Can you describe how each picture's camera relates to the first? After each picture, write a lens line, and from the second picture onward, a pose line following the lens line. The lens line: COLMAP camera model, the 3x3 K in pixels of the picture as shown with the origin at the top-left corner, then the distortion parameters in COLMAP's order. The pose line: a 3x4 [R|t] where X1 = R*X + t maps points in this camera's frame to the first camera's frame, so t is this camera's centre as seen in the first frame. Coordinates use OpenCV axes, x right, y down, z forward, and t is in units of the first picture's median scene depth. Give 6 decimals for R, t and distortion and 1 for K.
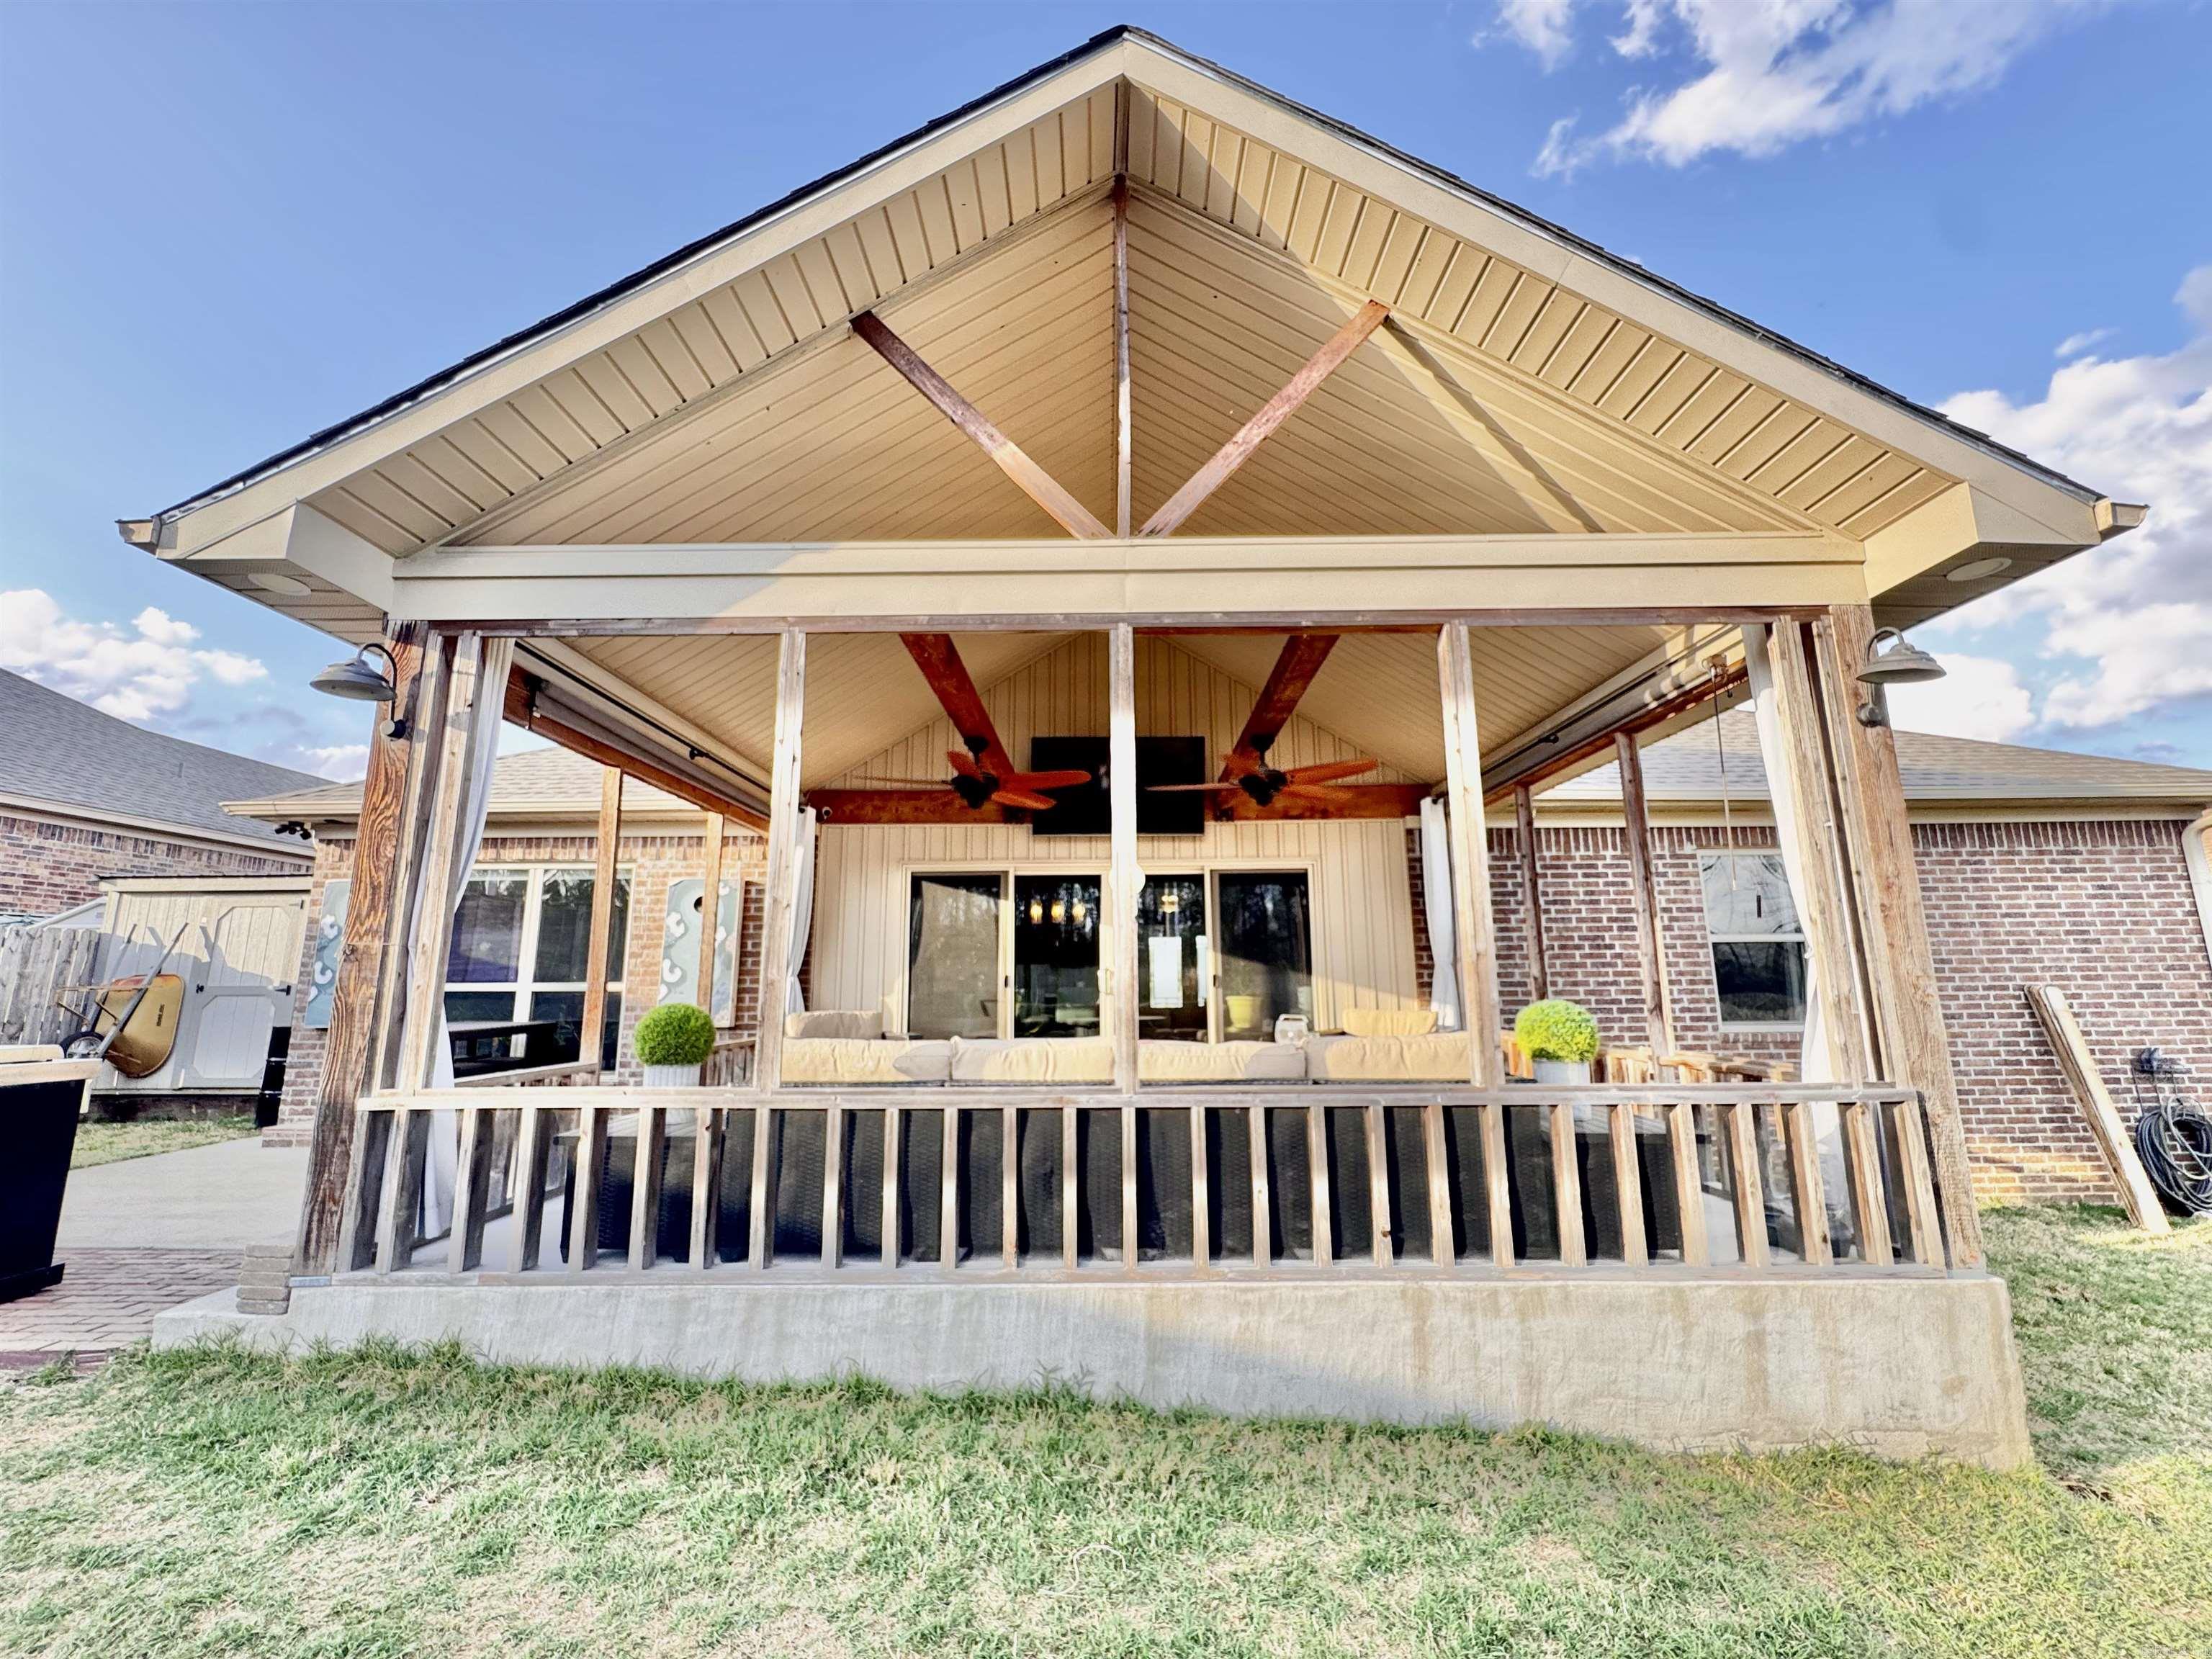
lens RADIAL K [[888.1, 0, 1106.0], [0, 888.1, 829.5], [0, 0, 1]] dist [-0.001968, -0.000182]
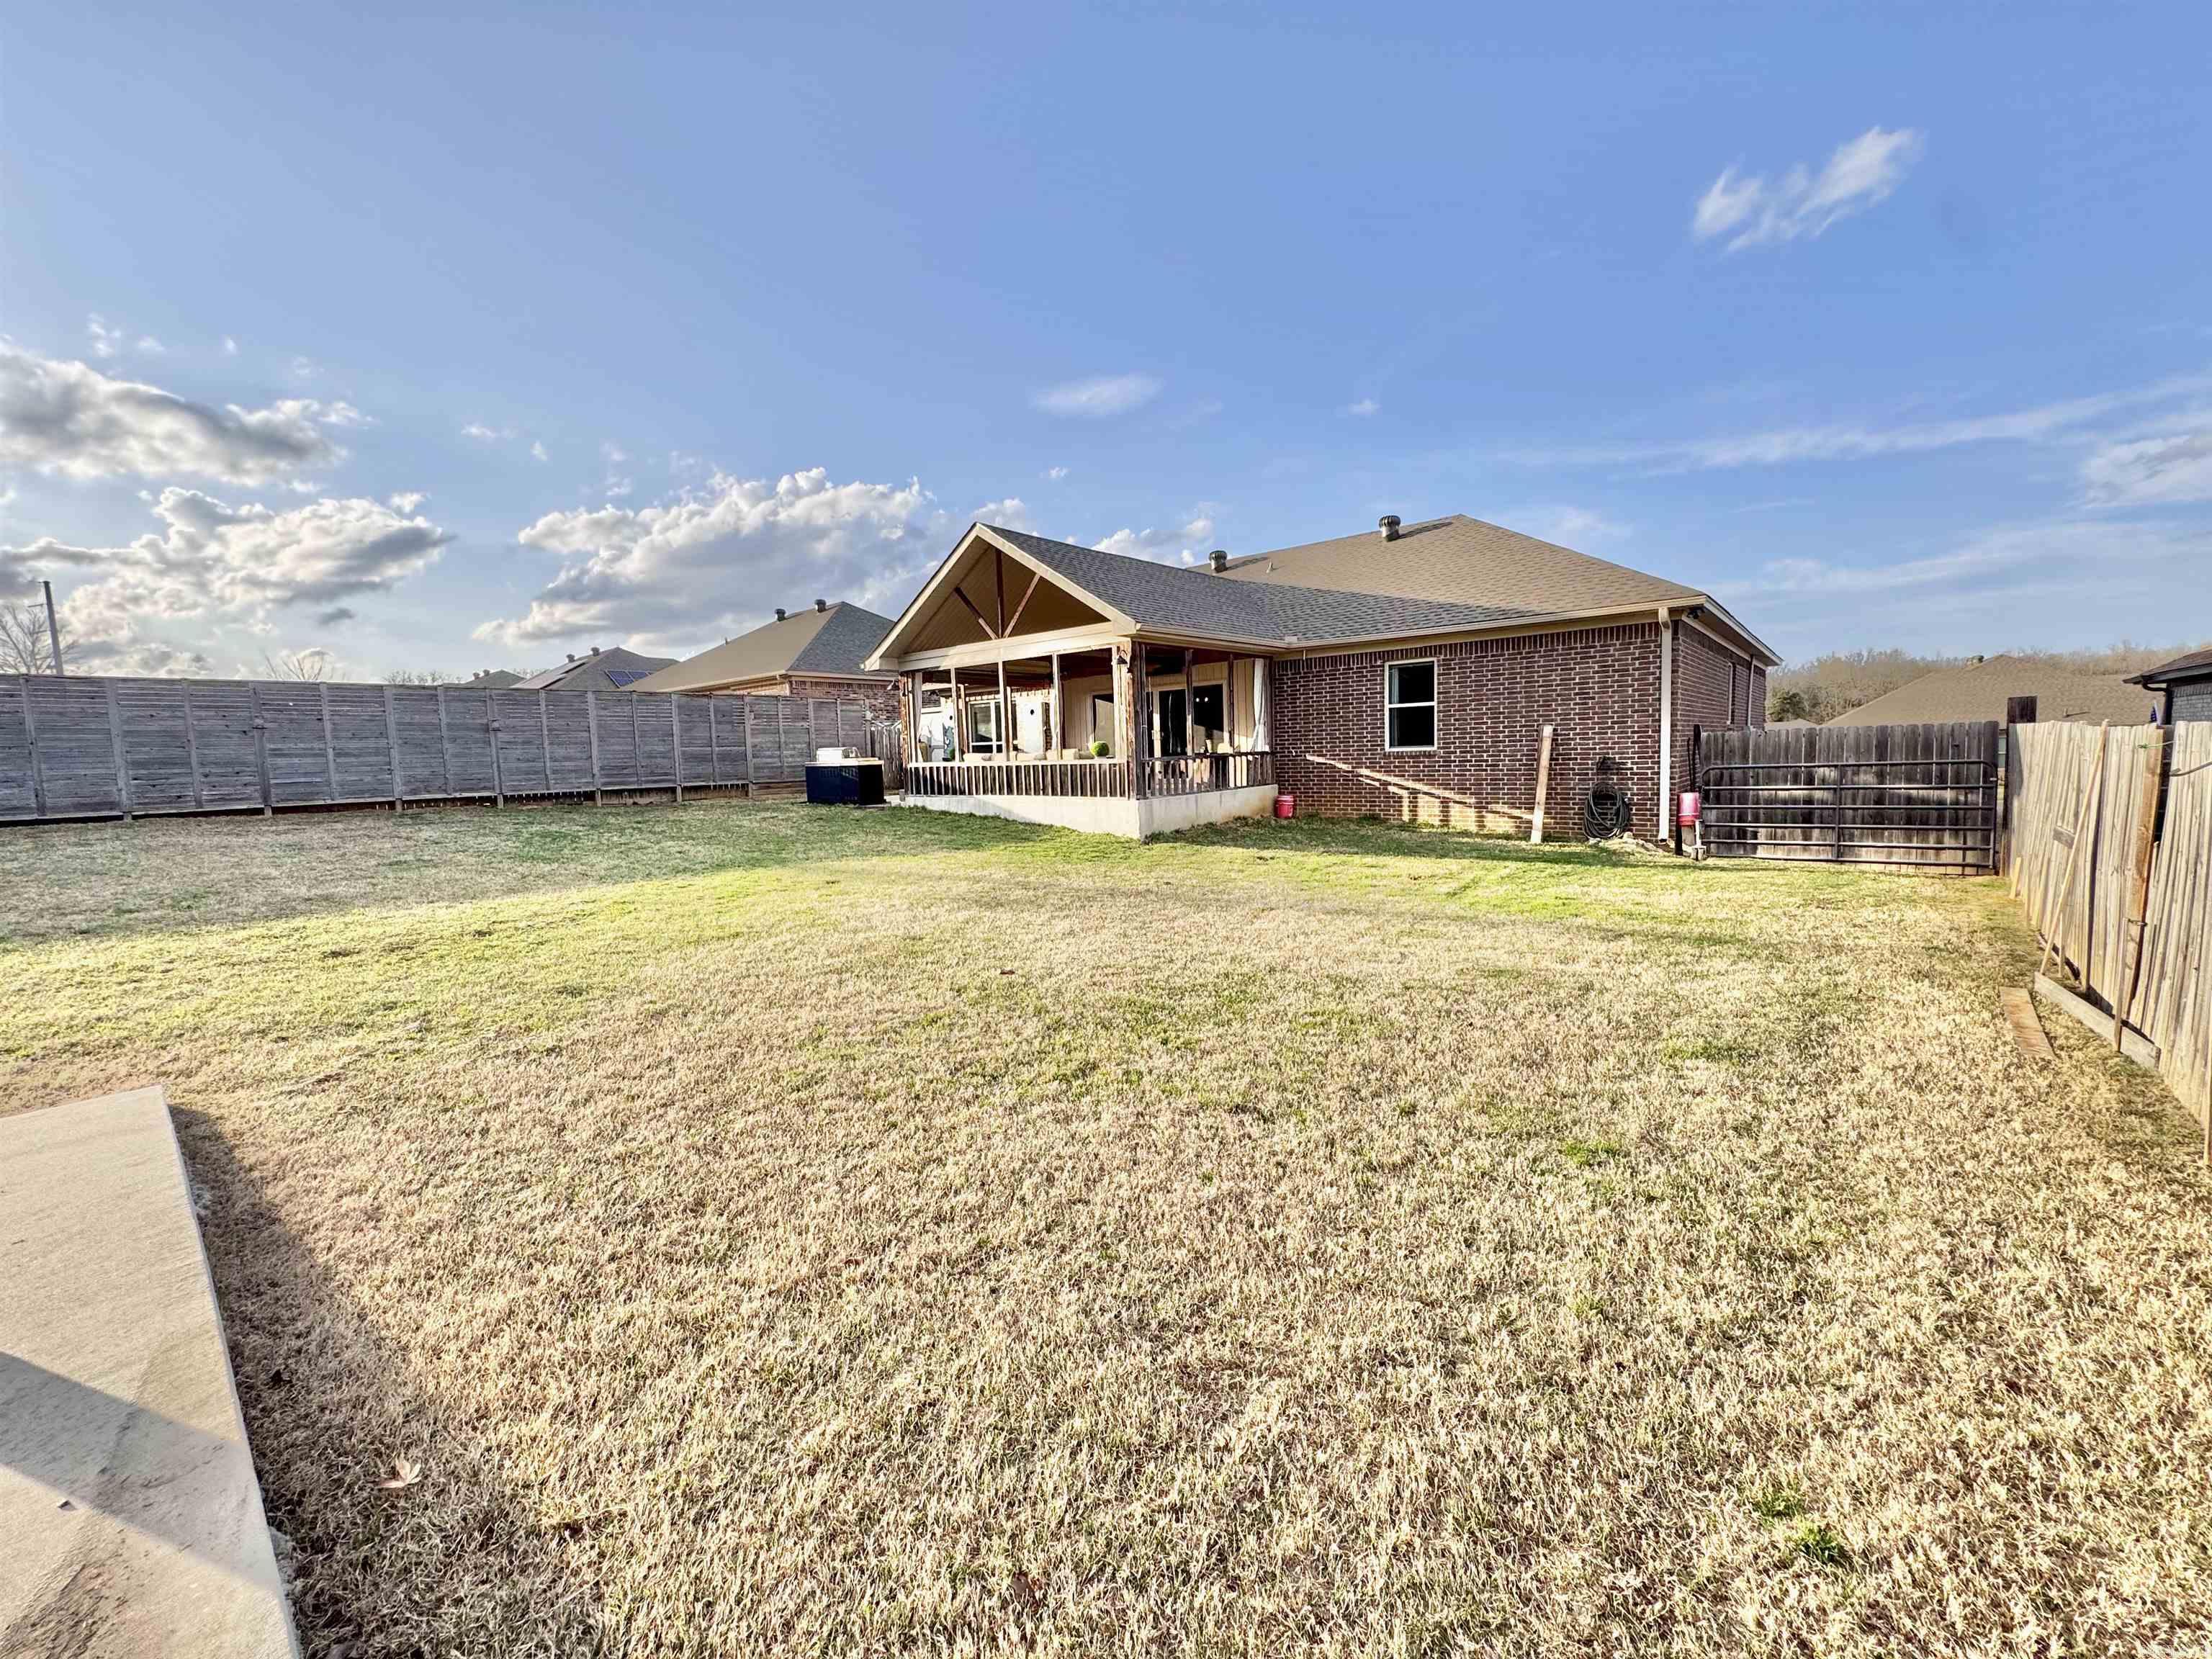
lens RADIAL K [[888.1, 0, 1106.0], [0, 888.1, 829.5], [0, 0, 1]] dist [-0.001968, -0.000182]
pose [[0.764437, 0.039783, -0.643470, 3.225307], [0.142028, 0.963181, 0.228278, -0.347923], [0.628859, -0.265895, 0.730641, -2.078567]]
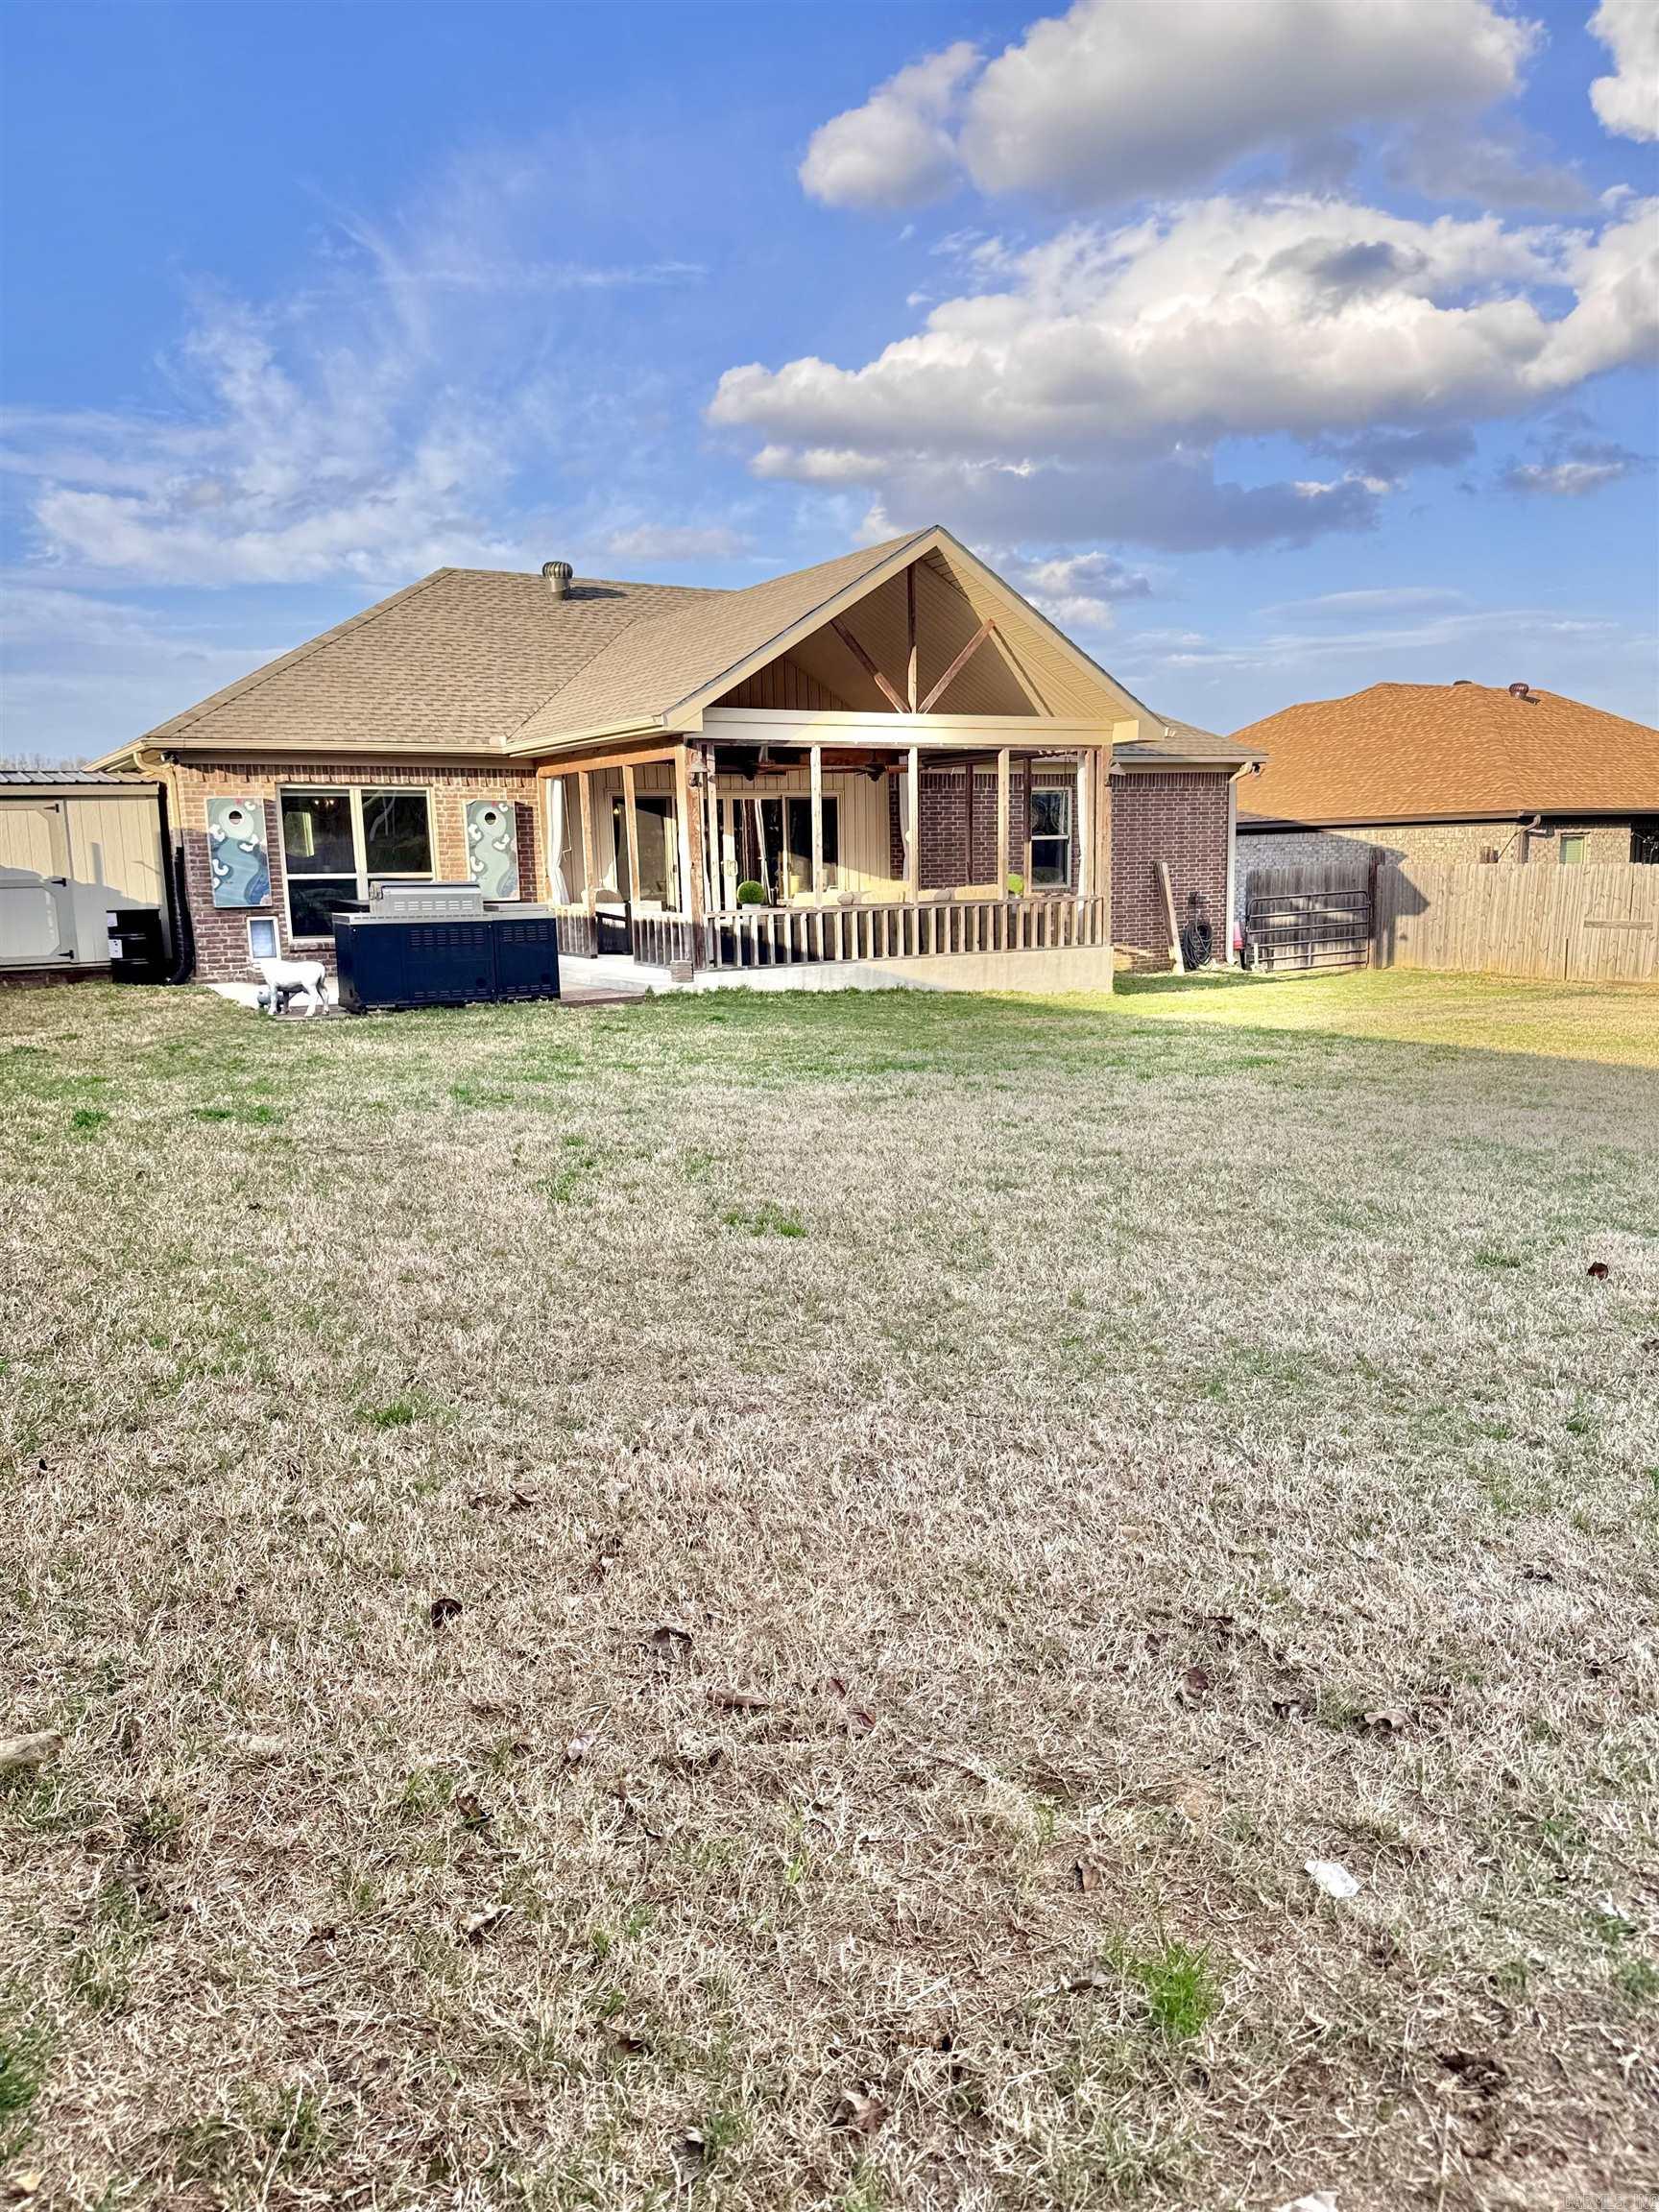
lens RADIAL K [[1564.1, 0, 829.5], [0, 1564.1, 1106.0], [0, 0, 1]] dist [0.070482, -0.000151]
pose [[0.854180, -0.093219, 0.511554, -2.863815], [-0.080543, 0.948205, 0.307278, -0.656558], [-0.513702, -0.303673, 0.802429, -3.233707]]
